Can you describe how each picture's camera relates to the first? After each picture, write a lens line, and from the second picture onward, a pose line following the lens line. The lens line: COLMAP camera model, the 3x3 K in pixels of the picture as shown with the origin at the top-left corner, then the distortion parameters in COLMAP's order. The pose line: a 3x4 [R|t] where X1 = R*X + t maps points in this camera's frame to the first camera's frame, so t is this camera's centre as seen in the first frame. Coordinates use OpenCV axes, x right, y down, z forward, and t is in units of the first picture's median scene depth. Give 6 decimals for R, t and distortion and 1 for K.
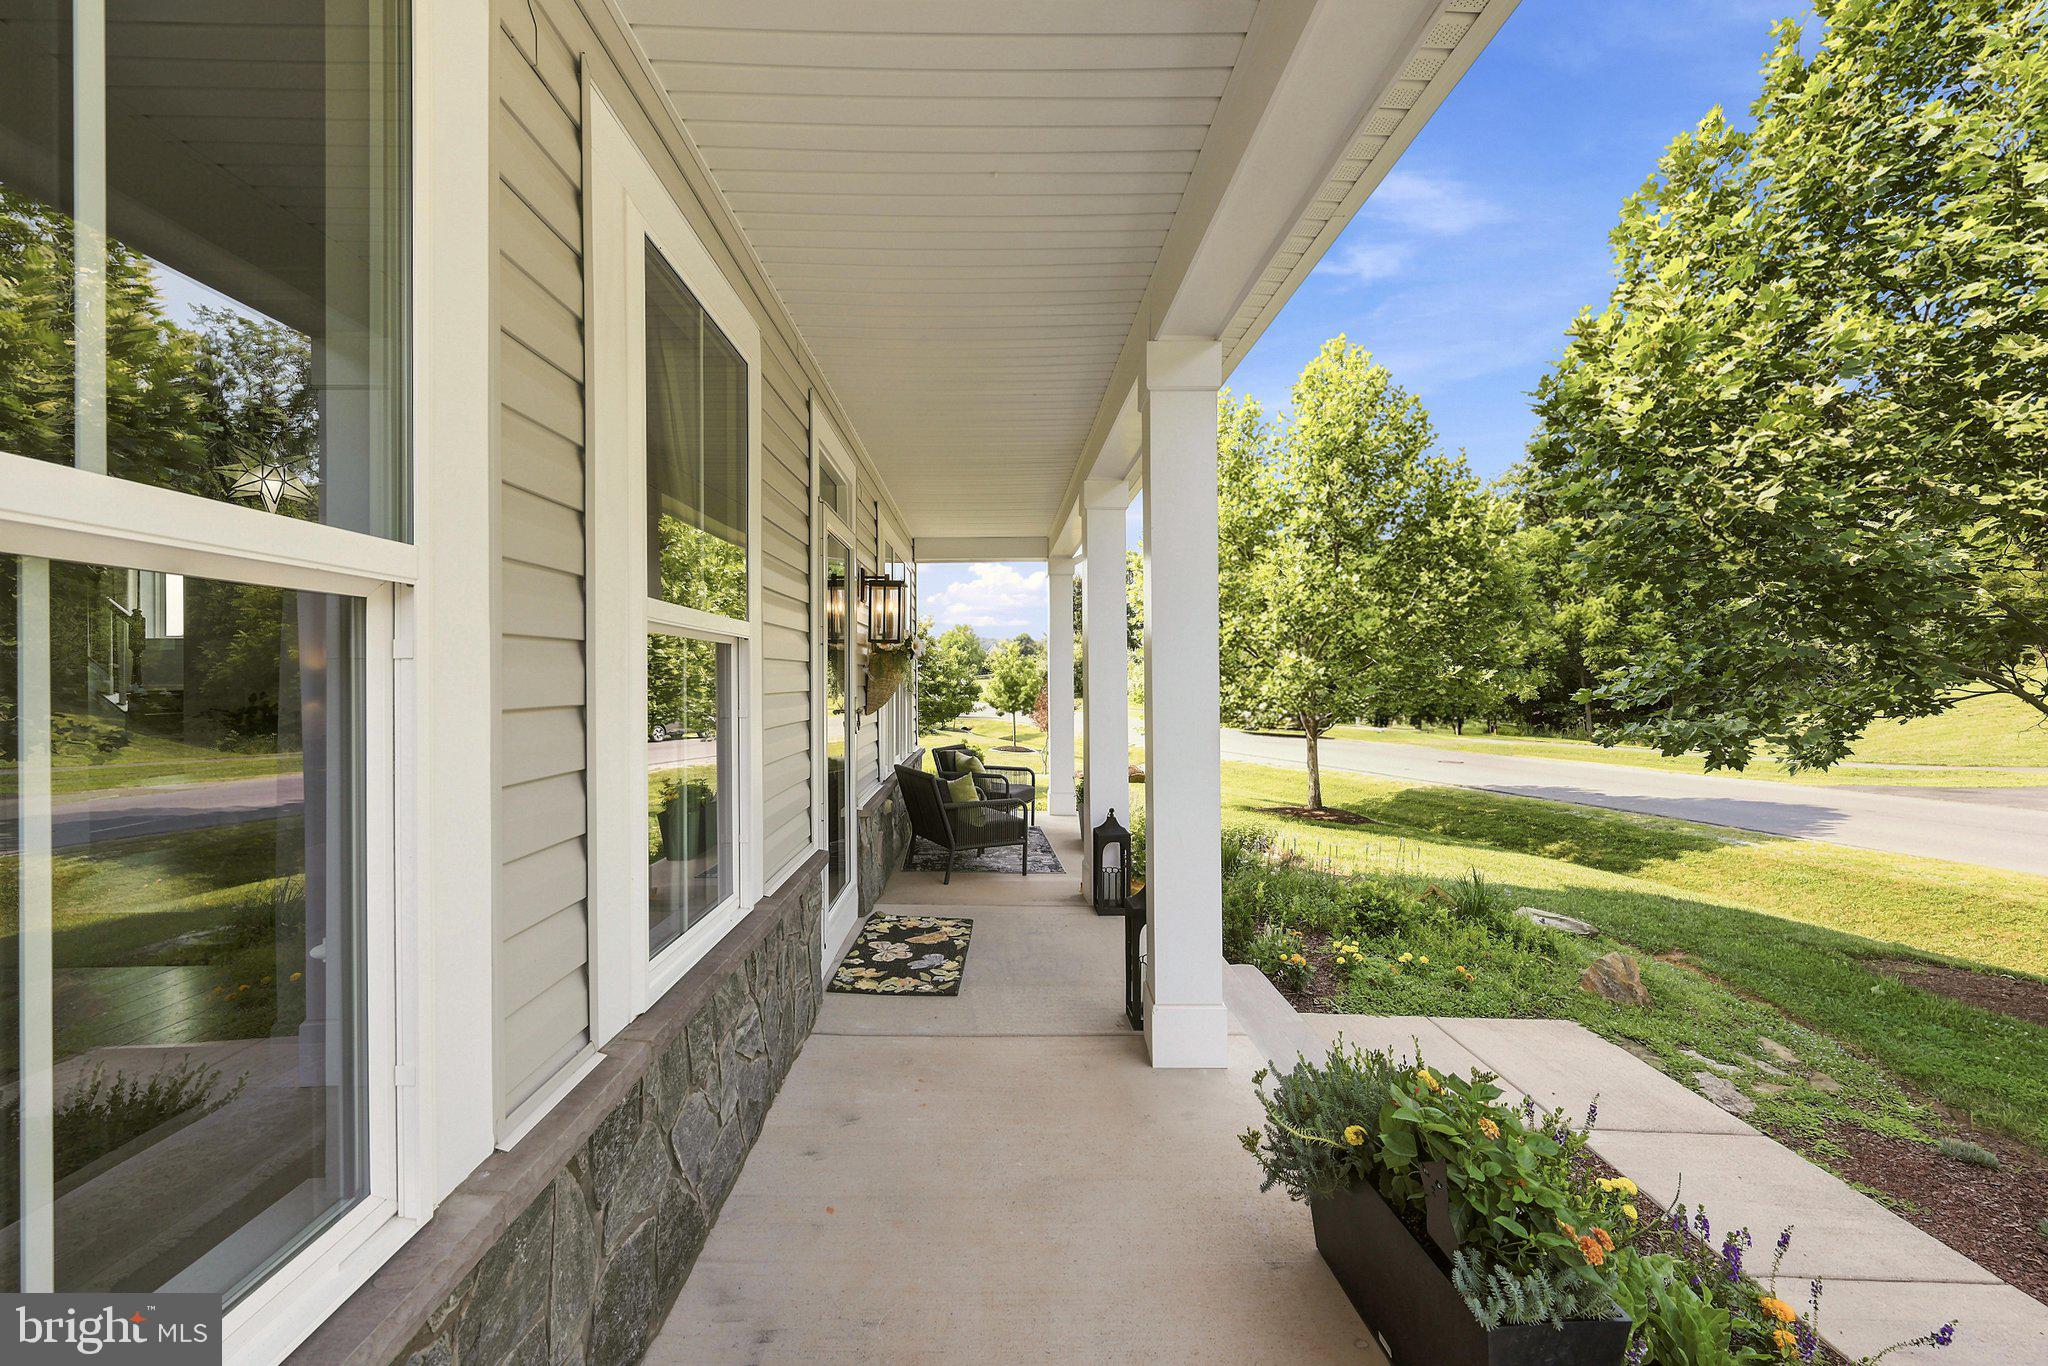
lens RADIAL K [[866.2, 0, 1020.7], [0, 866.2, 685.8], [0, 0, 1]] dist [-0.003407, -0.000228]
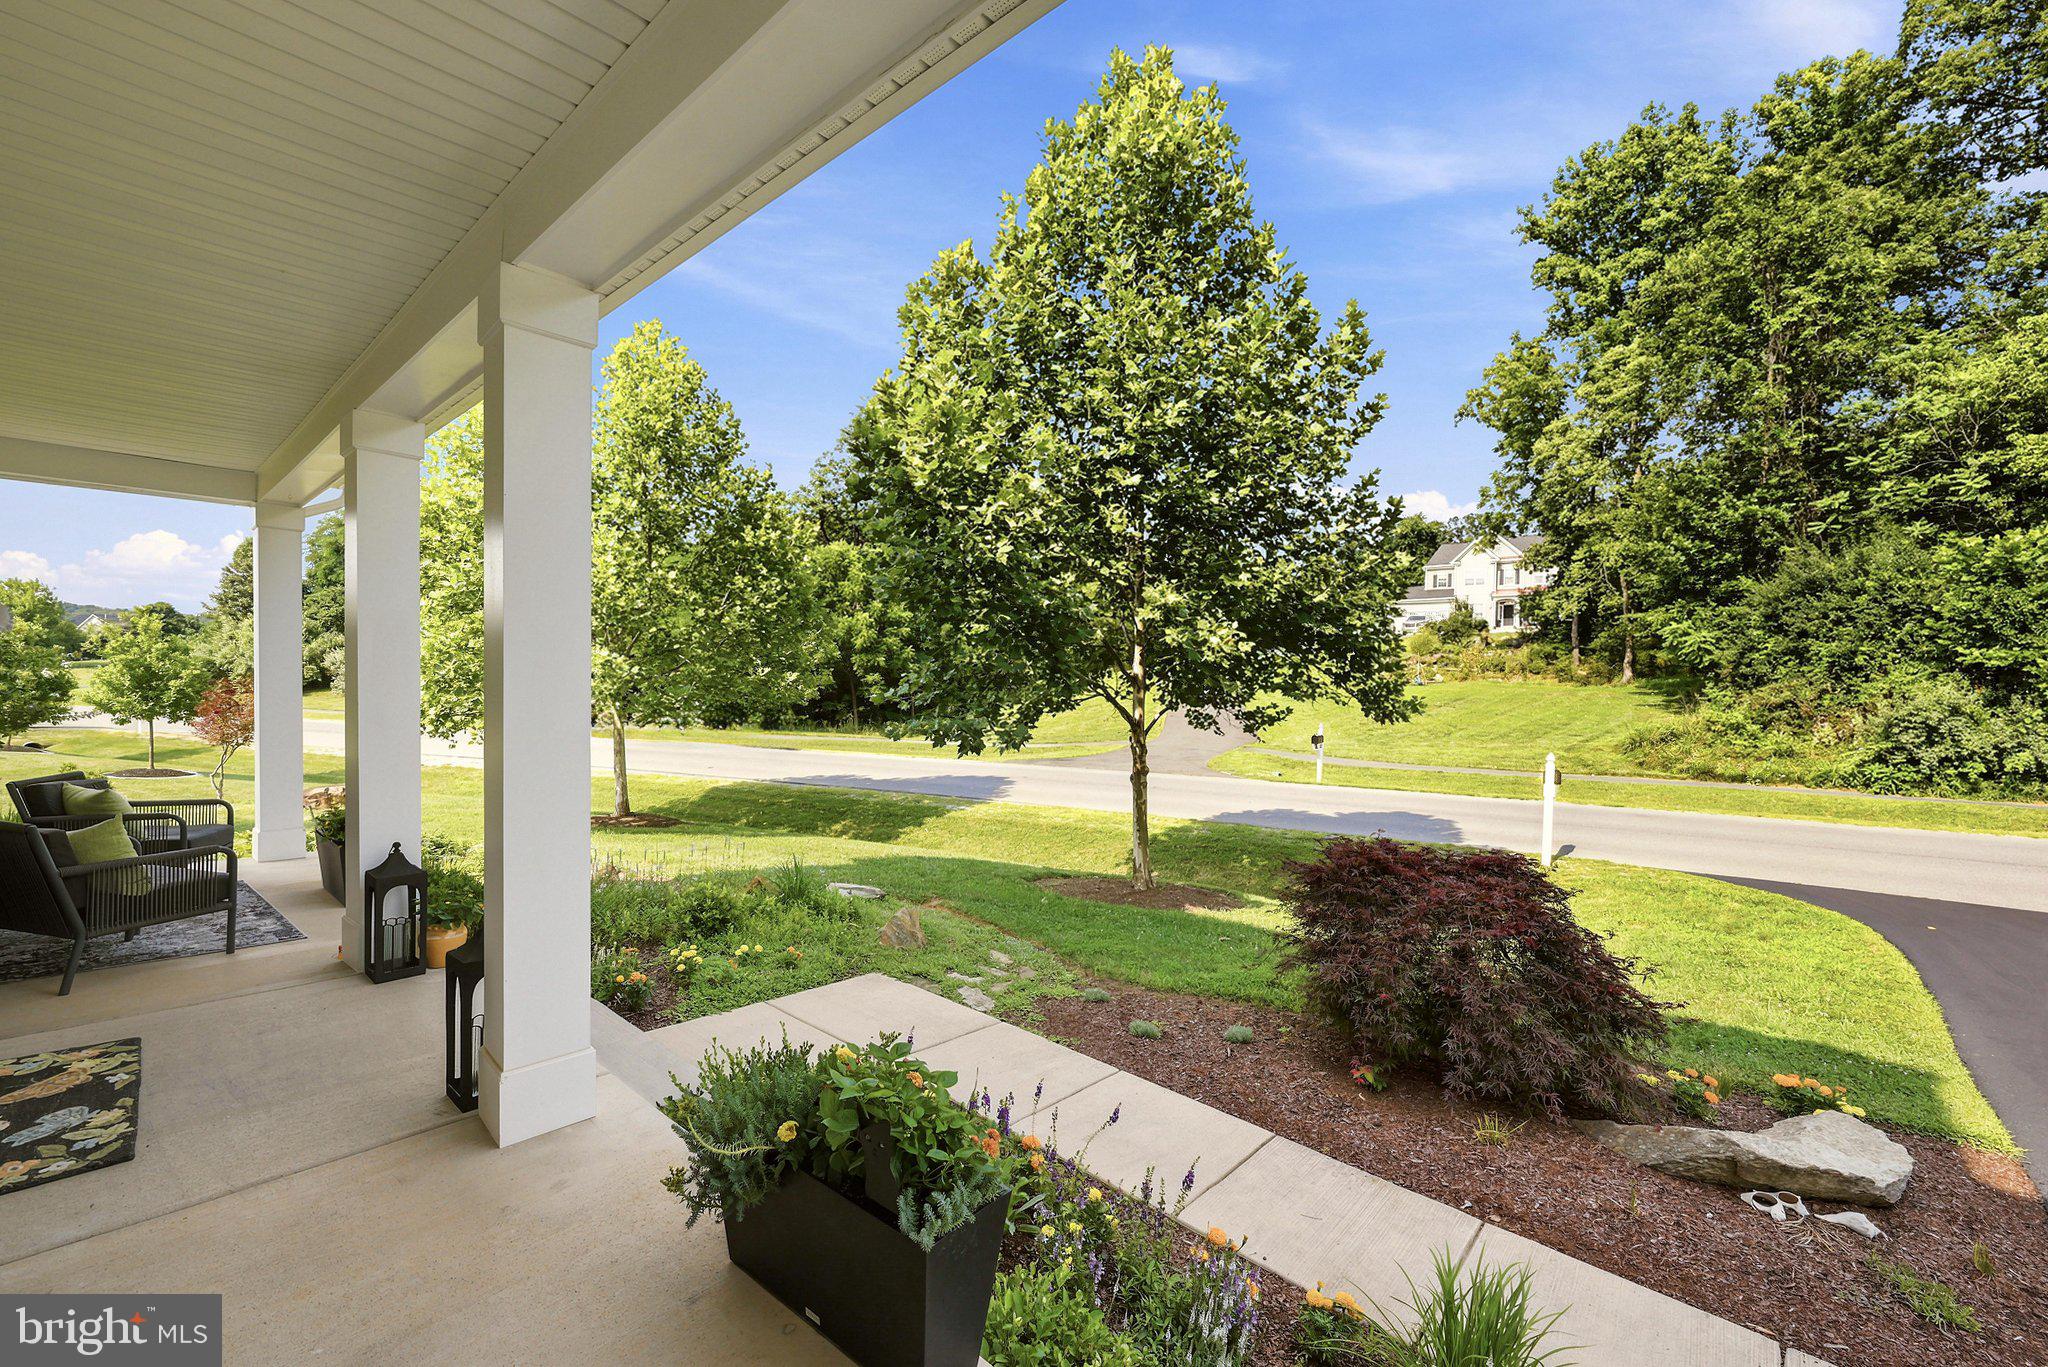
lens RADIAL K [[867.6, 0, 1025.9], [0, 867.6, 706.2], [0, 0, 1]] dist [-0.000681, -0.000778]
pose [[0.655610, -0.008774, 0.755048, -0.118475], [-0.015348, 0.999571, 0.024943, -0.010092], [-0.754943, -0.027942, 0.655194, 0.070796]]
